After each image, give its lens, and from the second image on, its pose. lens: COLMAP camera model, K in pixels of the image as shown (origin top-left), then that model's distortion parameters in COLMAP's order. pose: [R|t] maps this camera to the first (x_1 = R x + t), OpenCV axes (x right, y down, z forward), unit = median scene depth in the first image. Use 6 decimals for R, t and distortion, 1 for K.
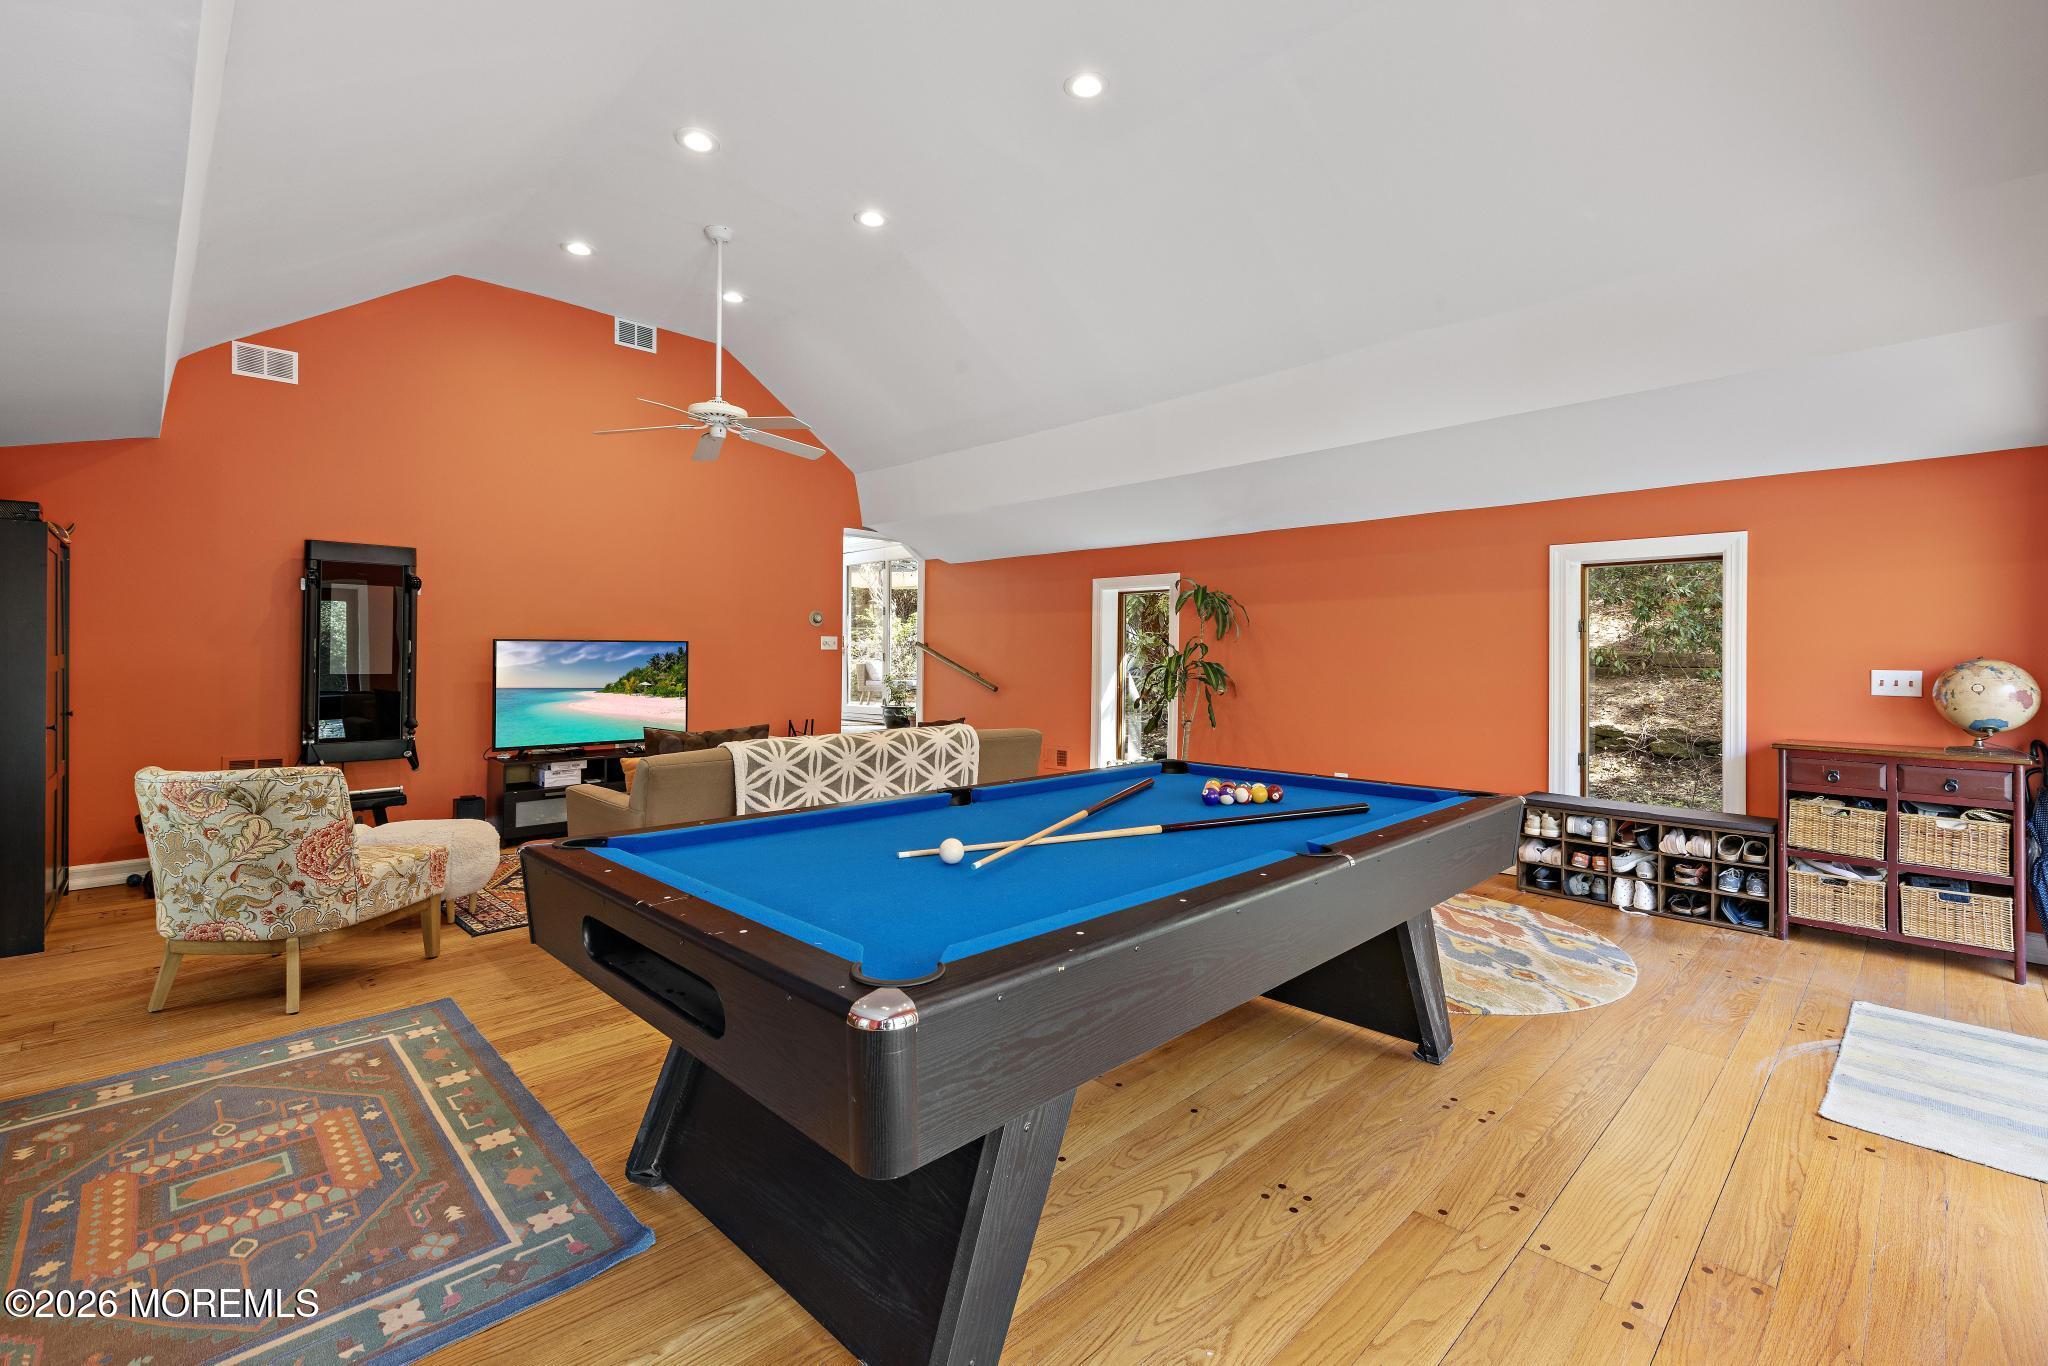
lens RADIAL K [[903.9, 0, 1022.6], [0, 903.9, 646.4], [0, 0, 1]] dist [0.007152, 0.000232]
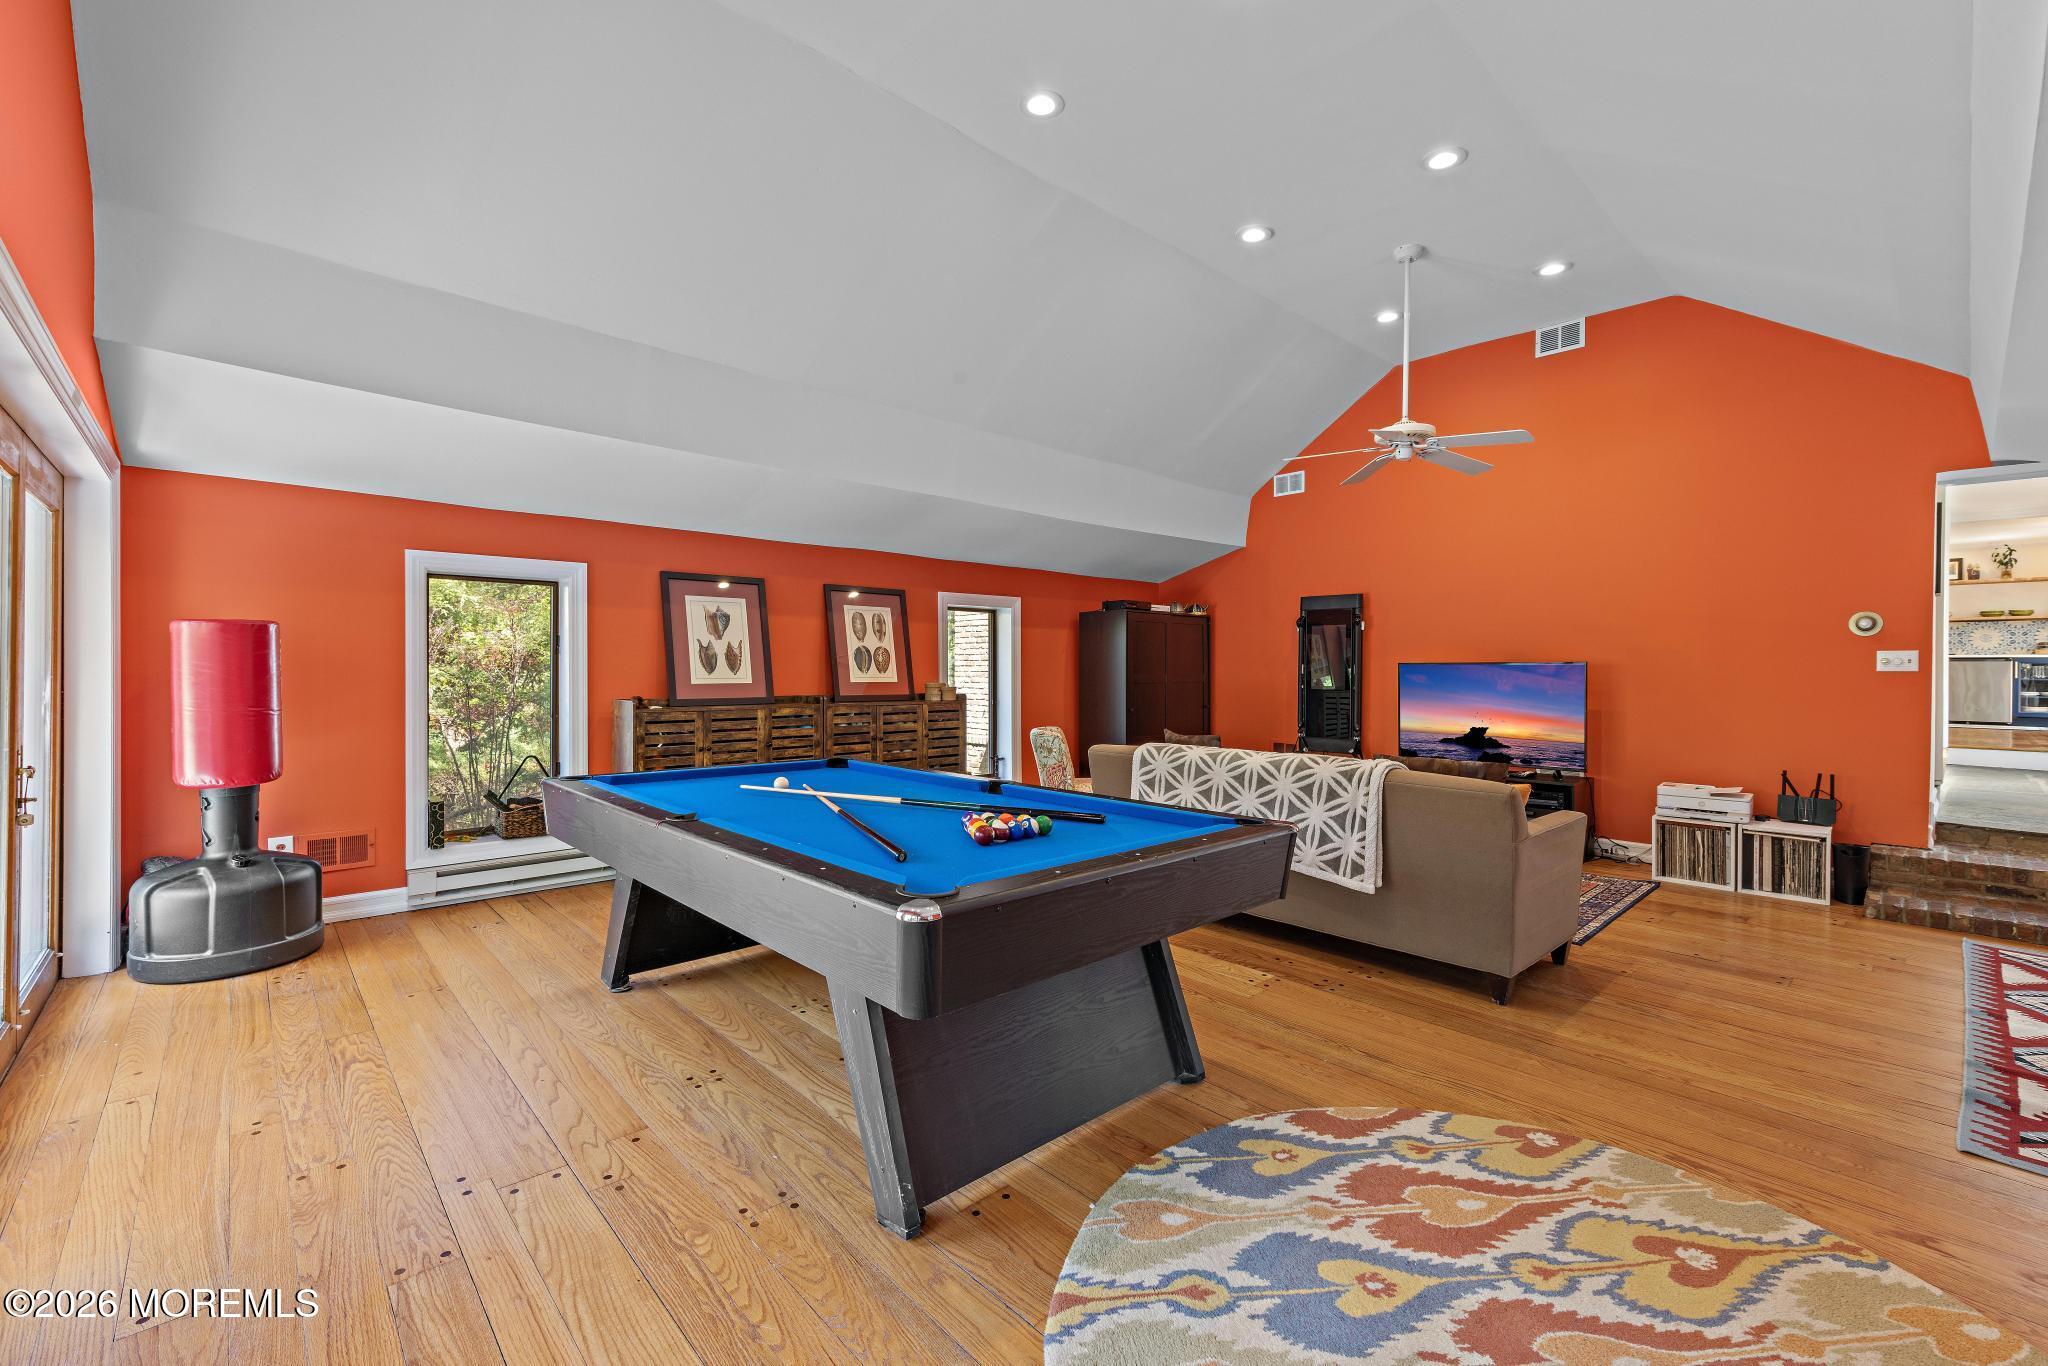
lens RADIAL K [[859.3, 0, 1032.3], [0, 859.3, 675.8], [0, 0, 1]] dist [0.003686, 0.000037]
pose [[-0.029519, 0.000144, -0.999564, 0.854098], [0.001567, 0.999999, 0.000097, 0.011823], [0.999563, -0.001563, -0.029519, 0.845486]]
